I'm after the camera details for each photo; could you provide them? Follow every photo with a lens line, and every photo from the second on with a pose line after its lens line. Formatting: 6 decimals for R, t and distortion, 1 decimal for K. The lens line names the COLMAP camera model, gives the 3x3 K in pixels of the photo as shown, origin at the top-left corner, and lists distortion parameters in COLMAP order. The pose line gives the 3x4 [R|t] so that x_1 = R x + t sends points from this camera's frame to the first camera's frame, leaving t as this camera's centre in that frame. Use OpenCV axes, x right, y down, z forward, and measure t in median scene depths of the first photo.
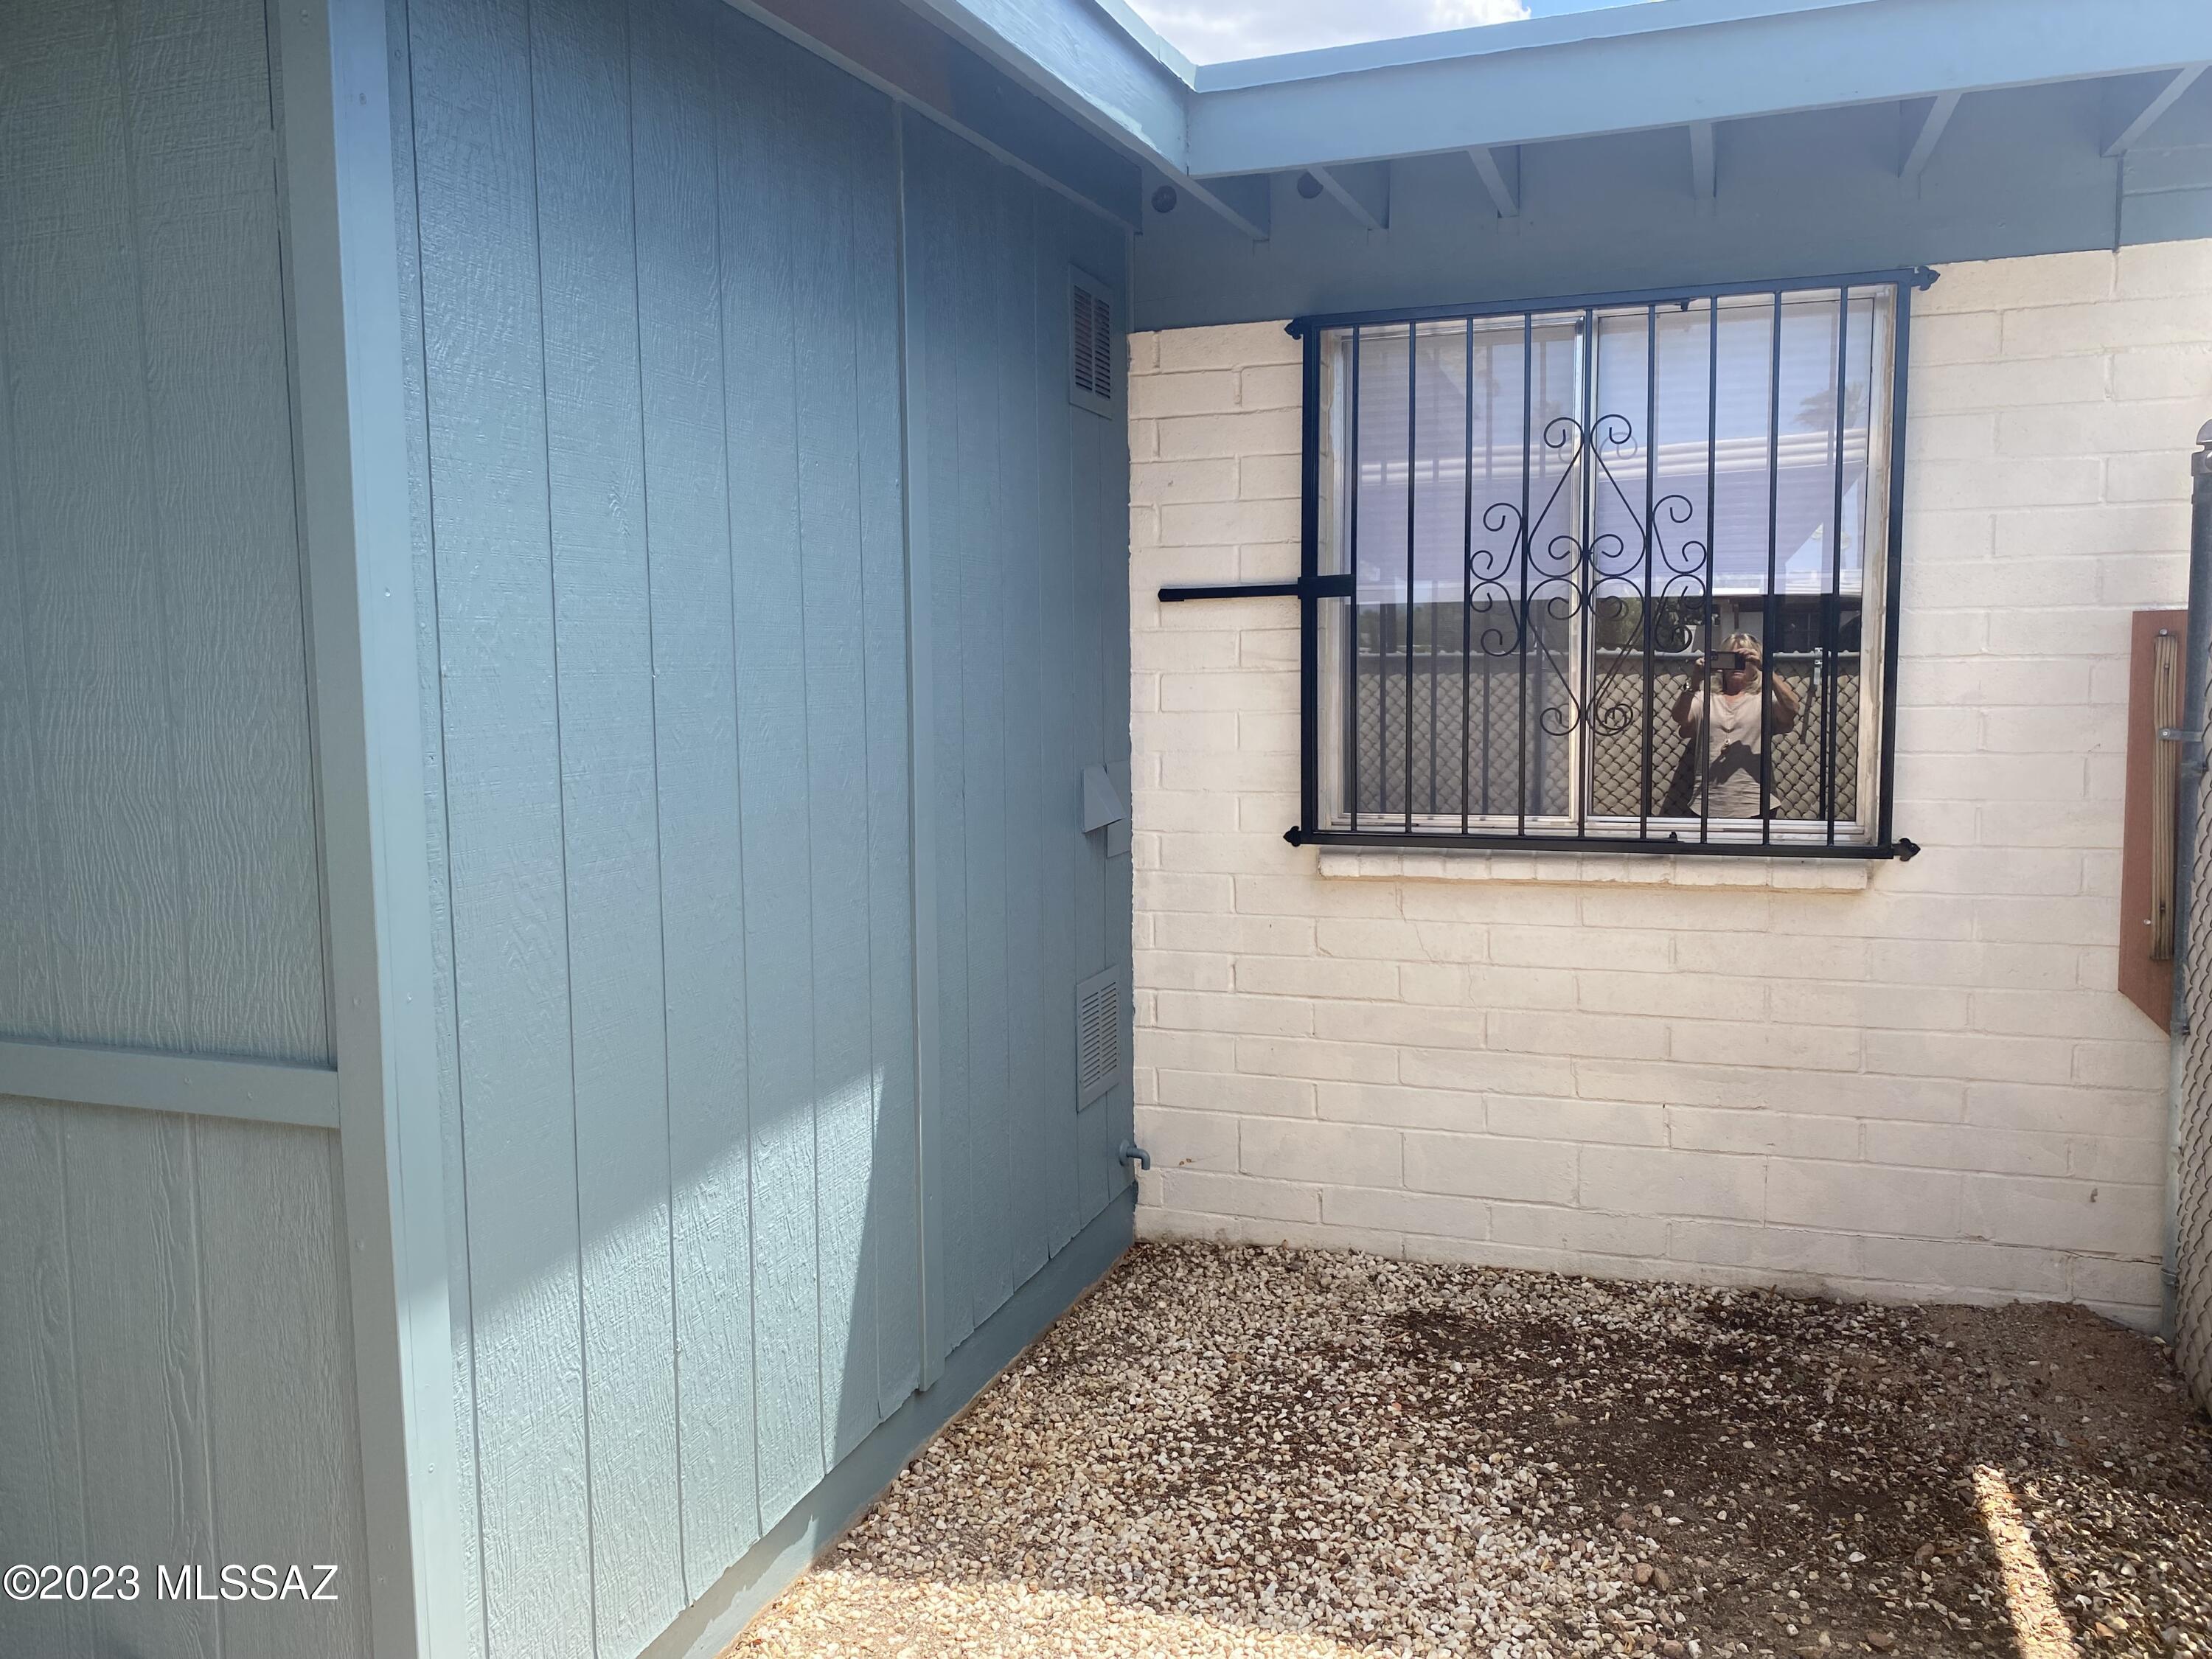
lens RADIAL K [[1707.5, 0, 1109.4], [0, 1707.5, 850.6], [0, 0, 1]] dist [0.007513, 0.008337]
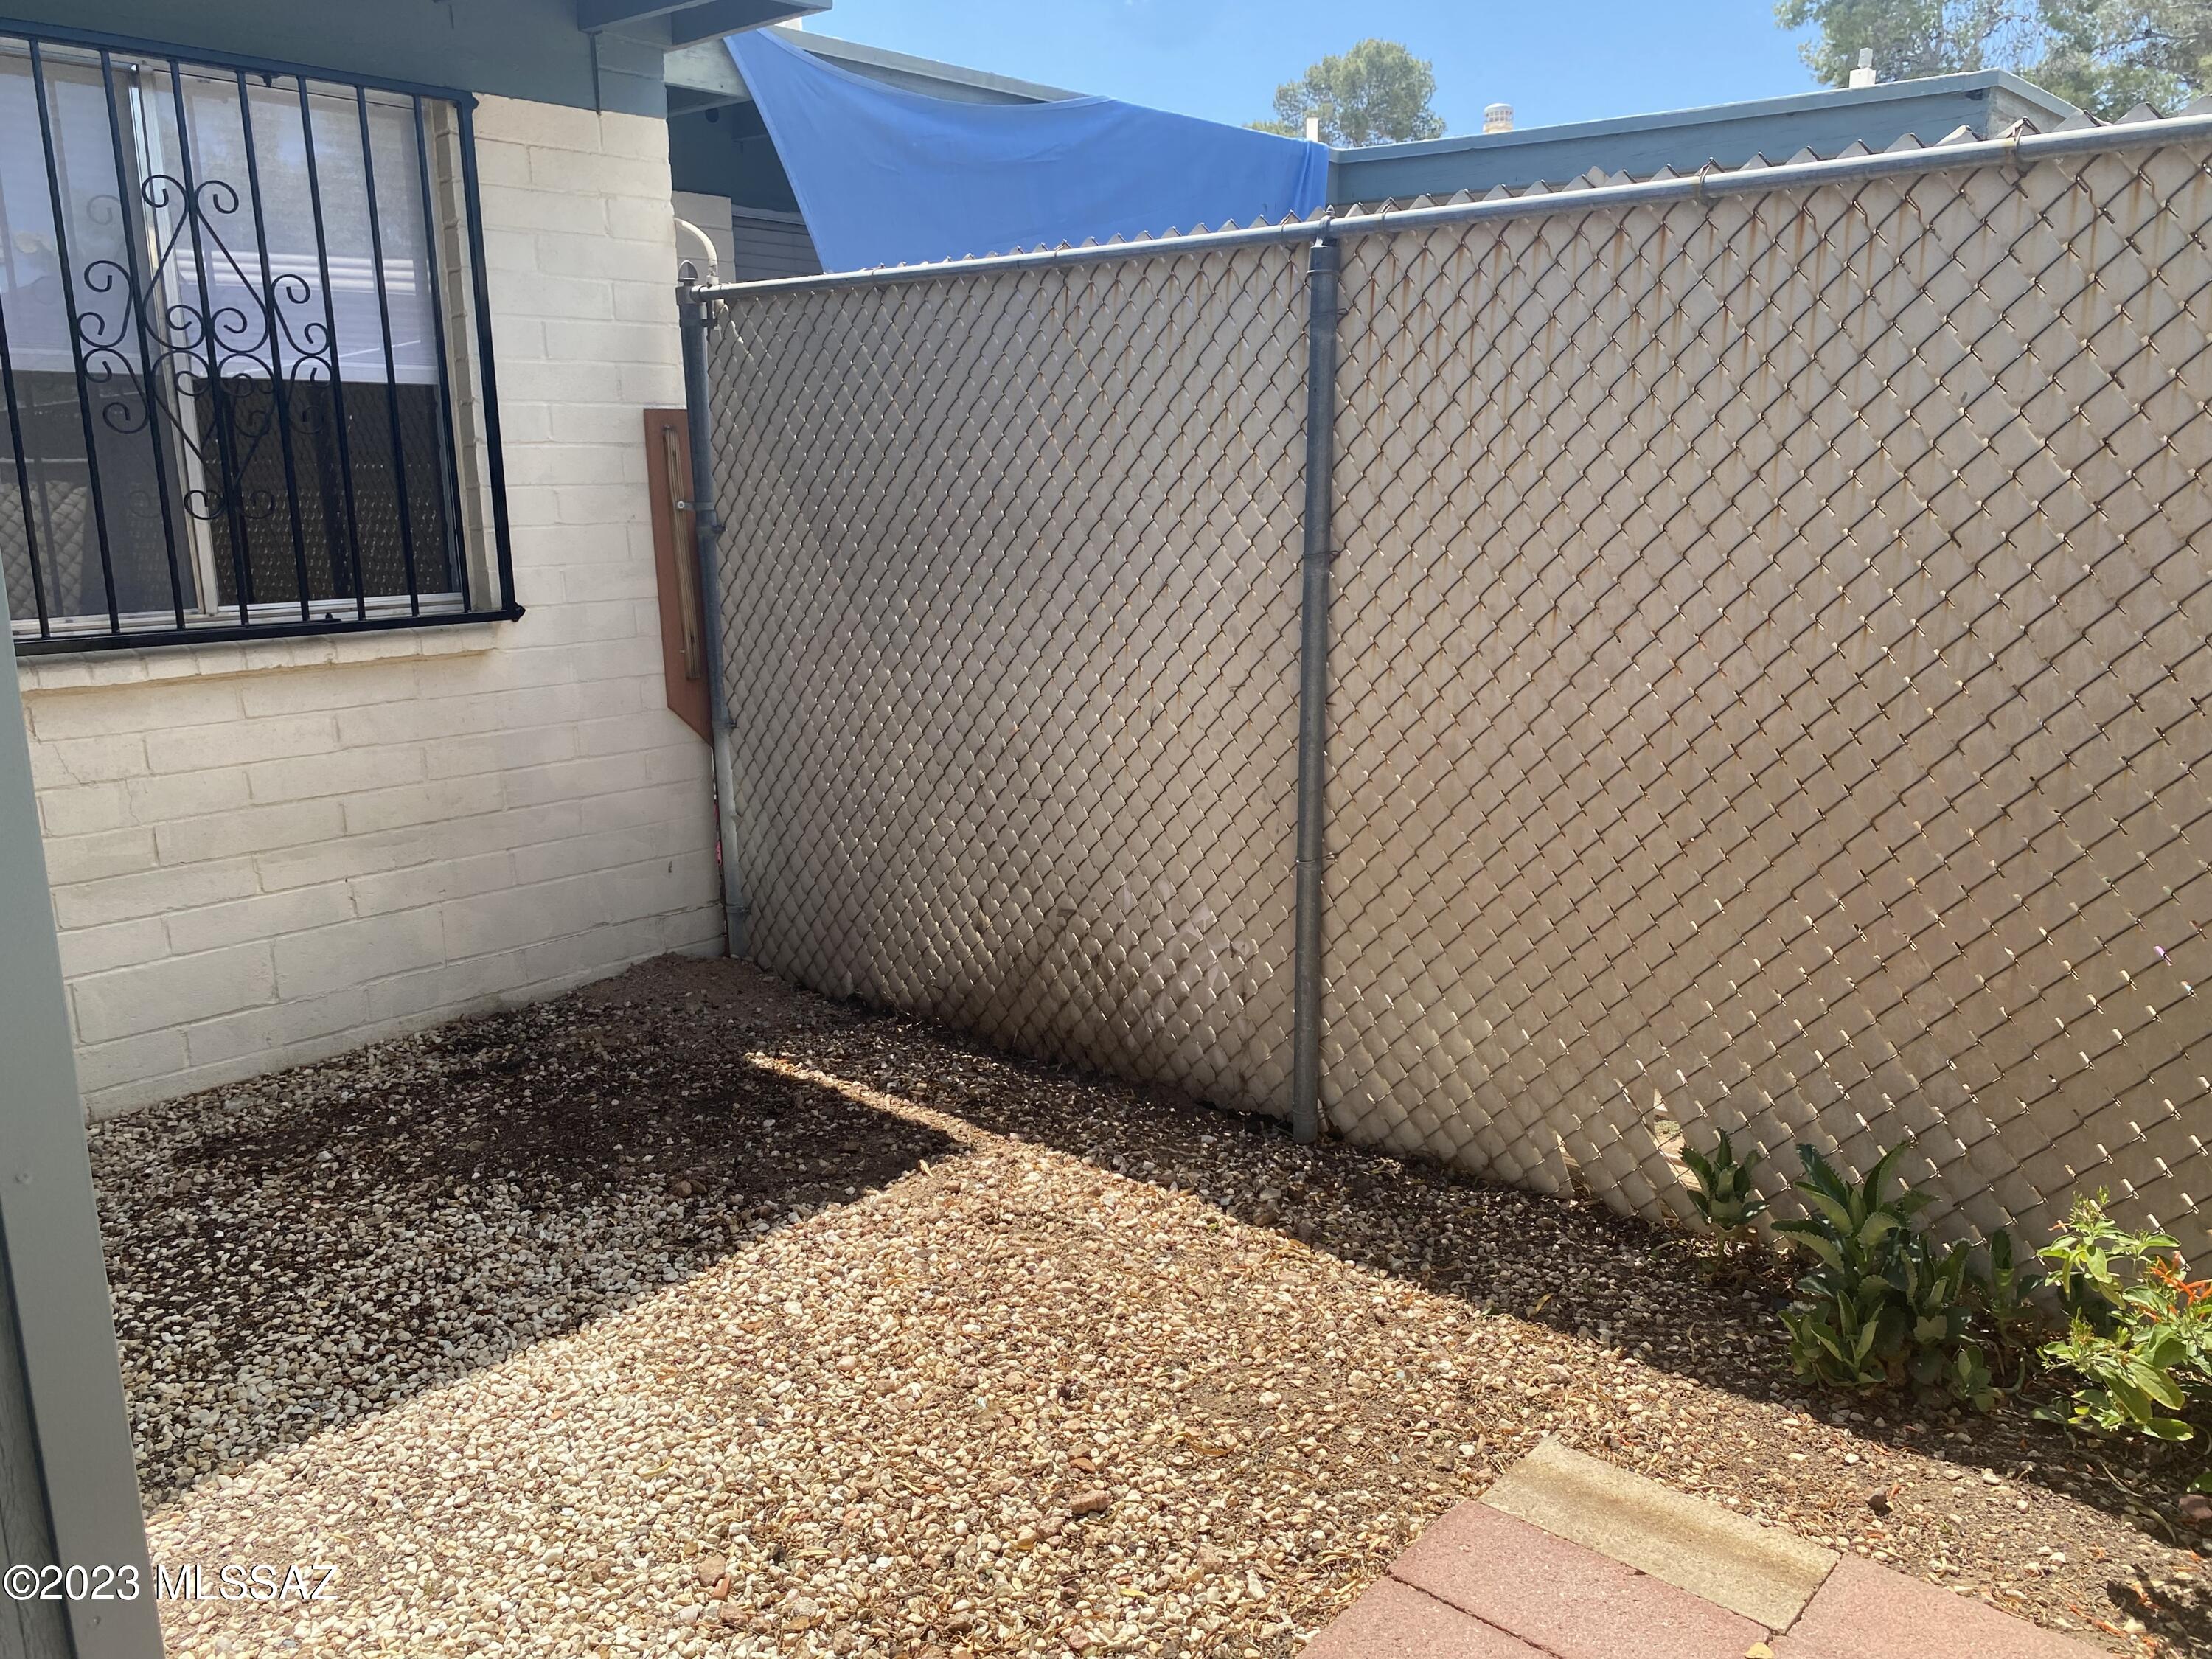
lens RADIAL K [[1703.1, 0, 1095.8], [0, 1703.1, 829.0], [0, 0, 1]] dist [0.050601, -0.038540]
pose [[0.409183, -0.181382, 0.894242, -0.443448], [0.115850, 0.982439, 0.146261, 0.019801], [-0.905068, 0.043750, 0.423011, 0.152909]]
